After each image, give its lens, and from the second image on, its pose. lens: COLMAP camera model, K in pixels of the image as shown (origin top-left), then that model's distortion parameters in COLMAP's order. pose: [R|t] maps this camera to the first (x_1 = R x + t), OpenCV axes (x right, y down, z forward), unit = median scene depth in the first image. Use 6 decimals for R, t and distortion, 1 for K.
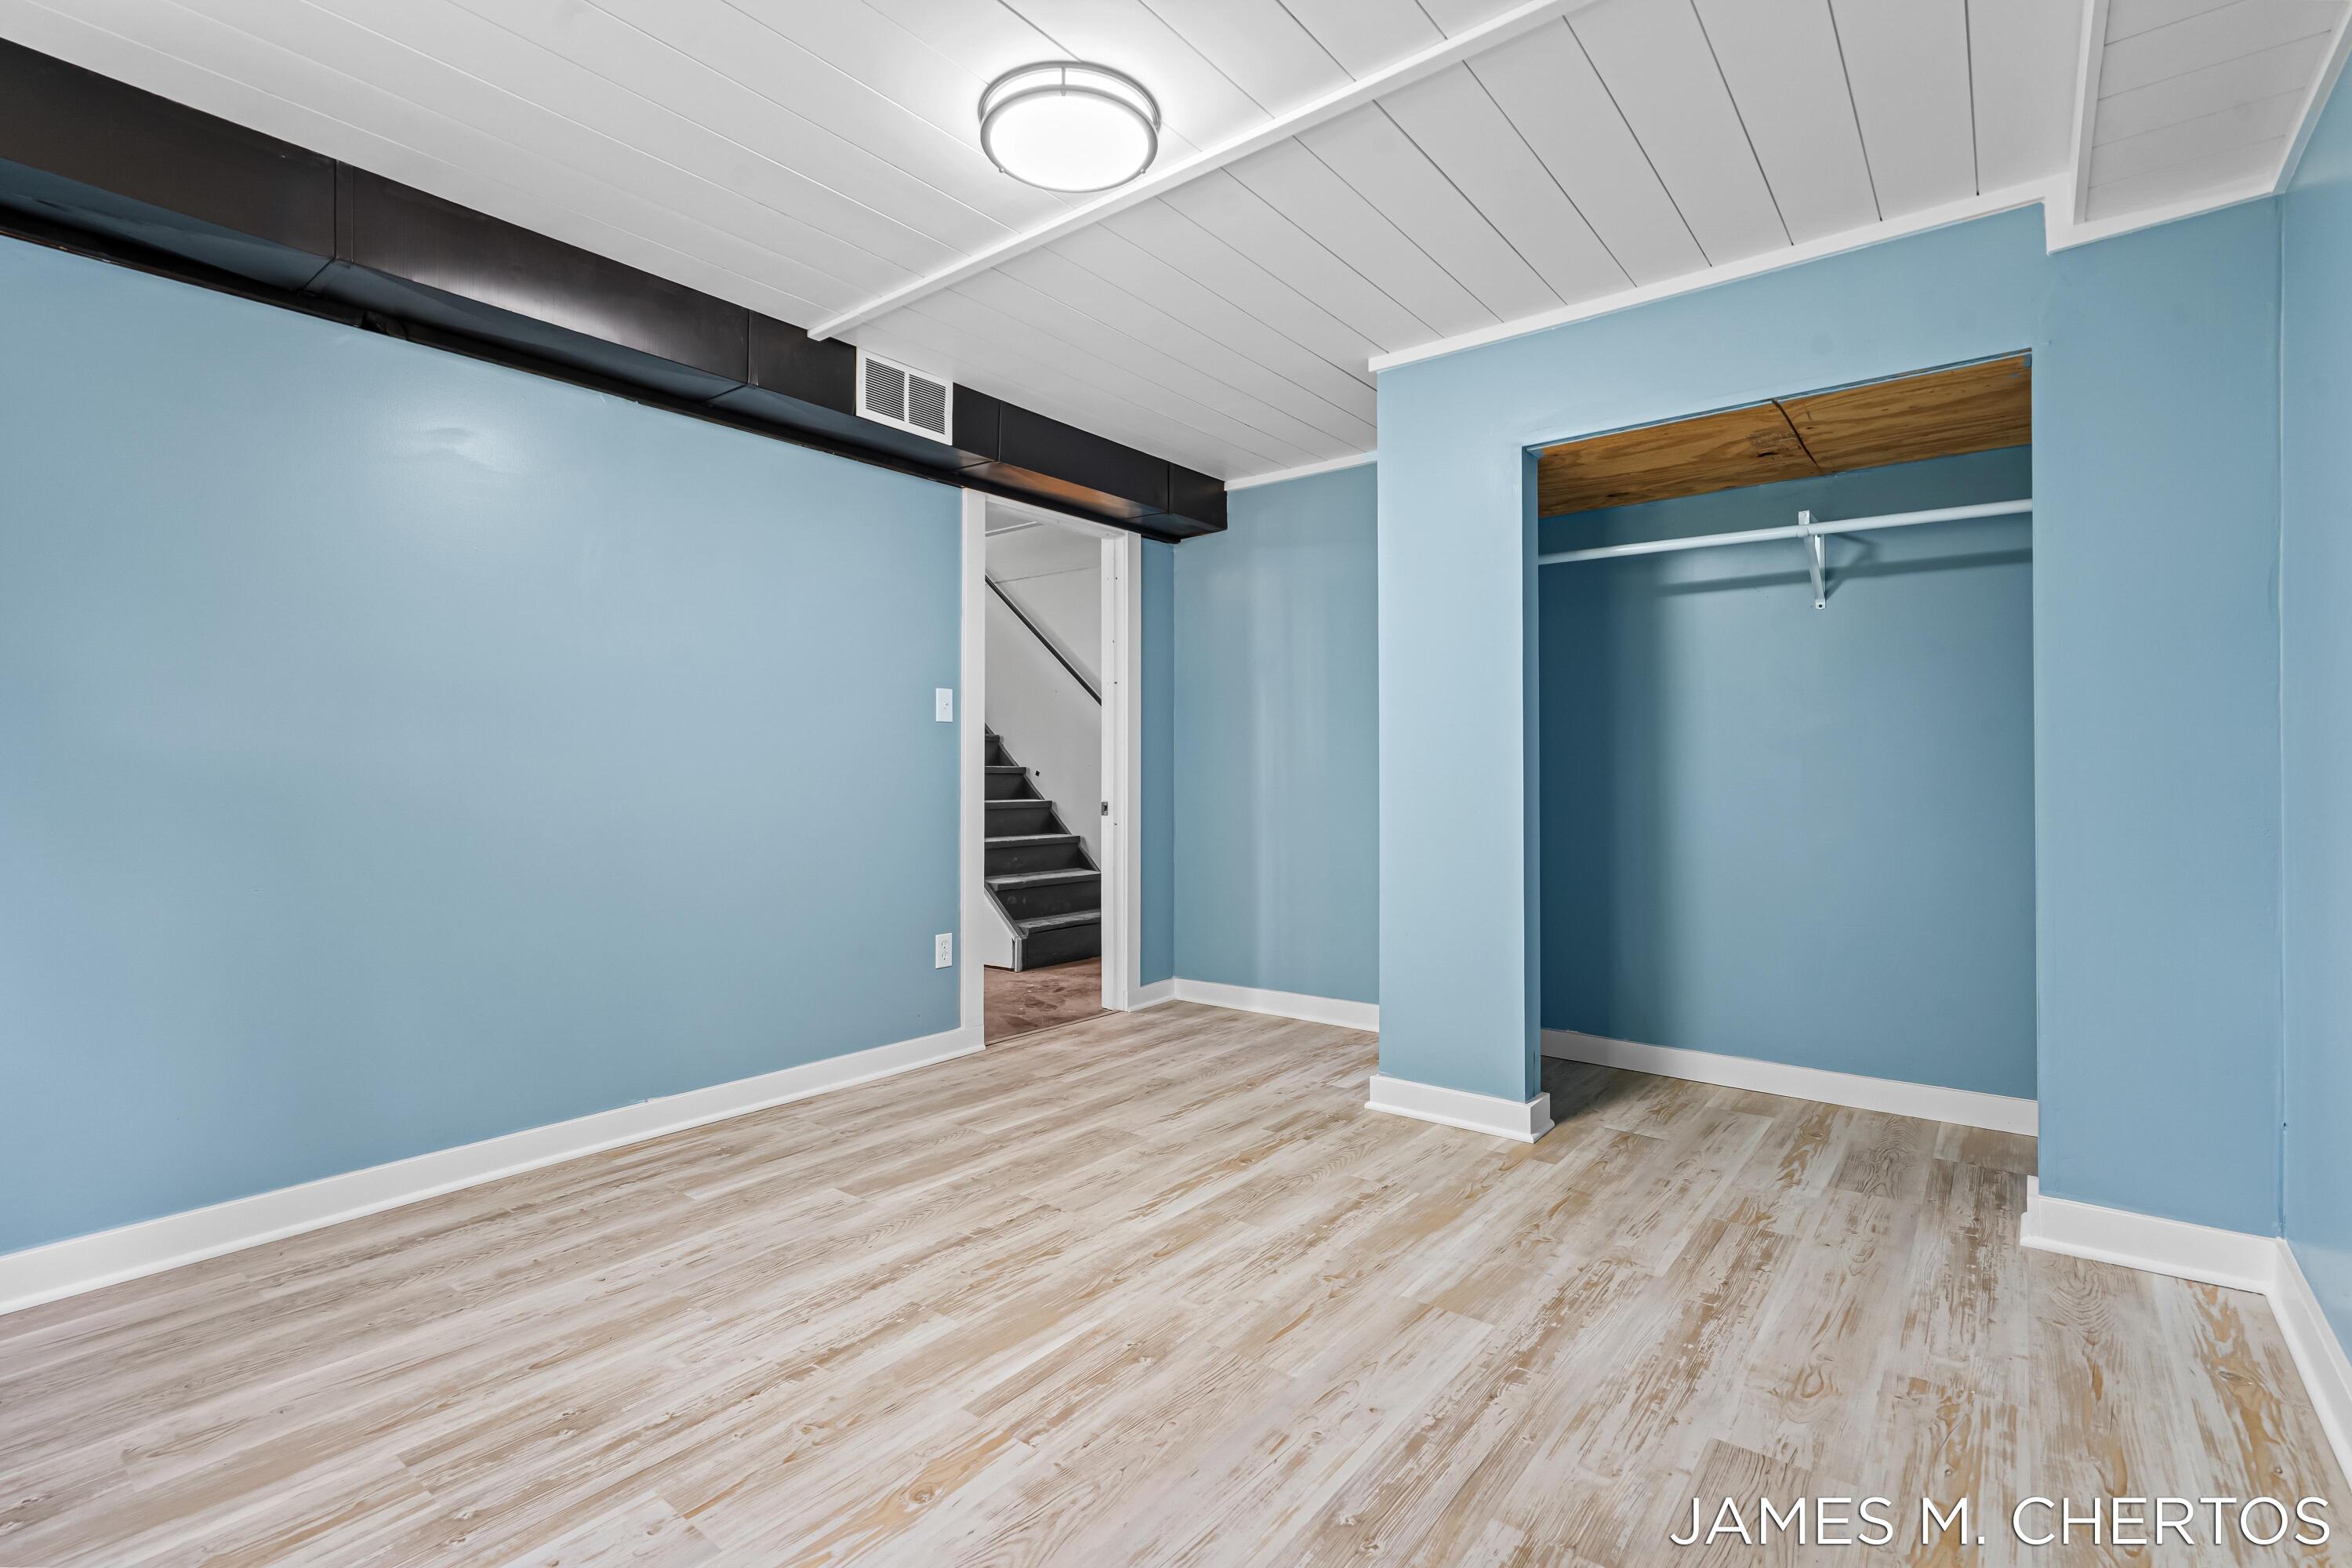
lens RADIAL K [[1072.5, 0, 1176.1], [0, 1072.5, 779.3], [0, 0, 1]] dist [-0.007293, 0.001993]
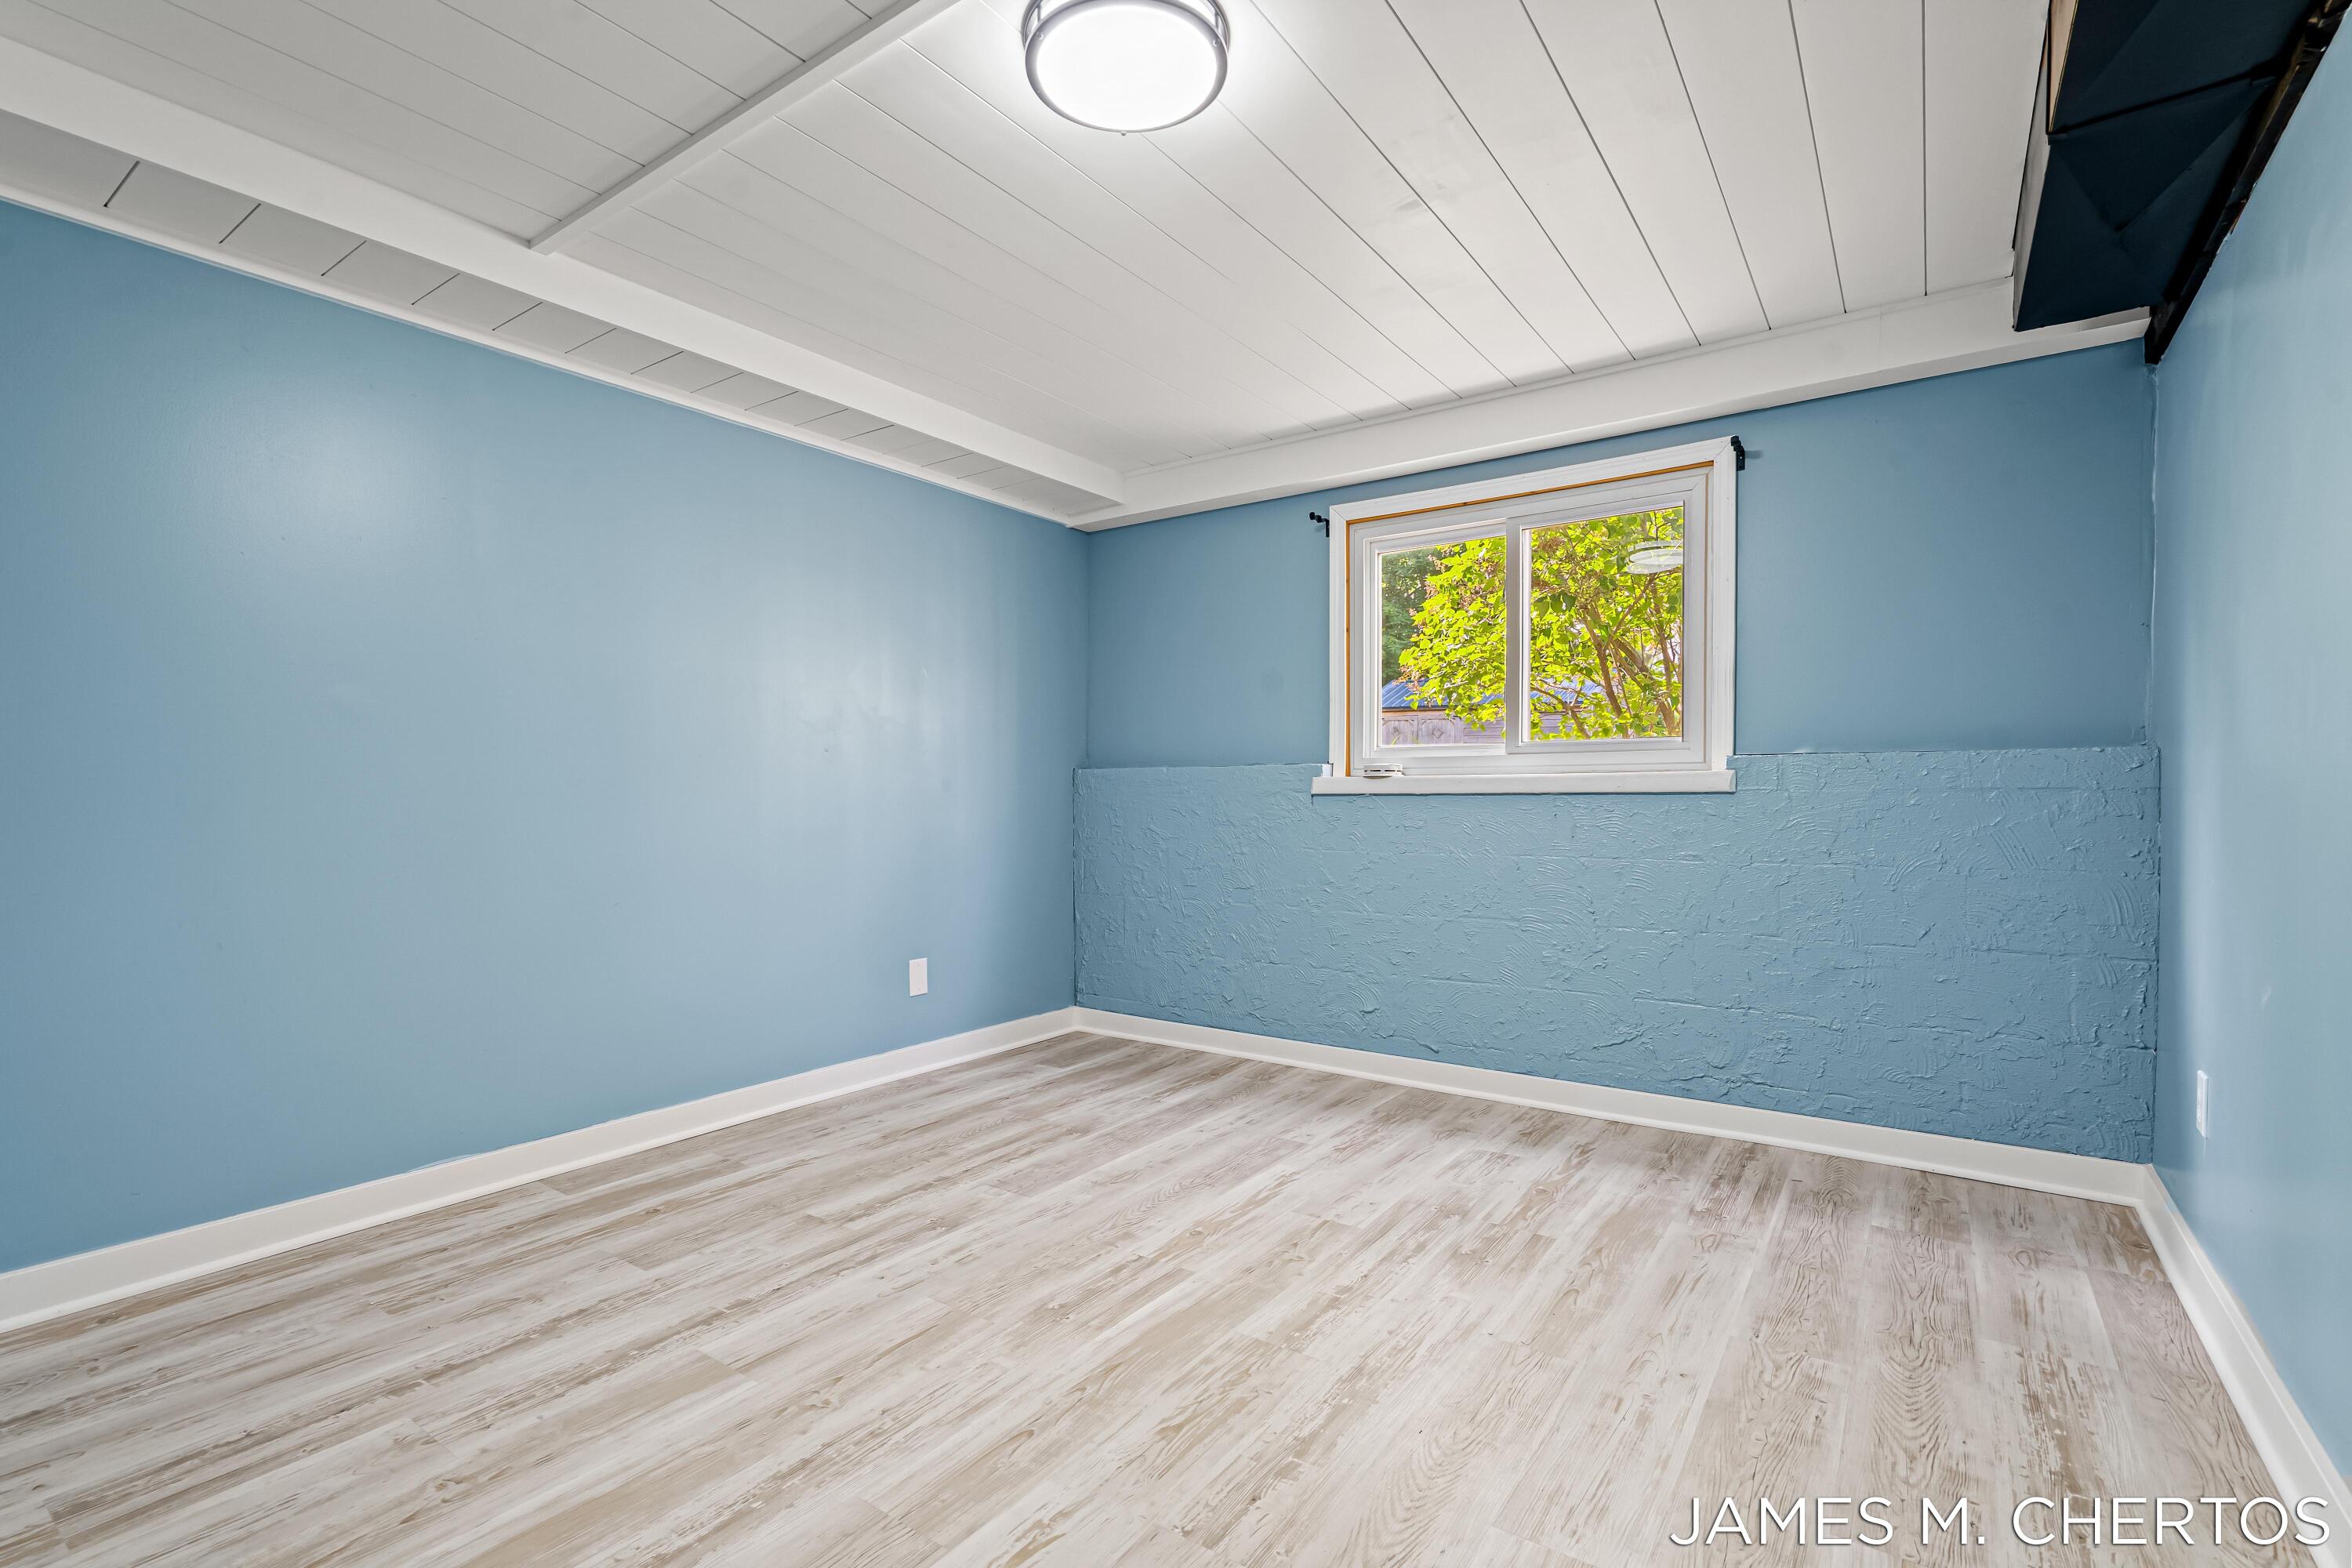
lens RADIAL K [[1072.5, 0, 1175.3], [0, 1072.5, 790.3], [0, 0, 1]] dist [-0.007293, 0.001993]
pose [[-0.998717, 0.005834, -0.050298, -0.095682], [0.005724, 0.999981, 0.002328, -0.006496], [0.050310, 0.002037, -0.998732, 1.973375]]
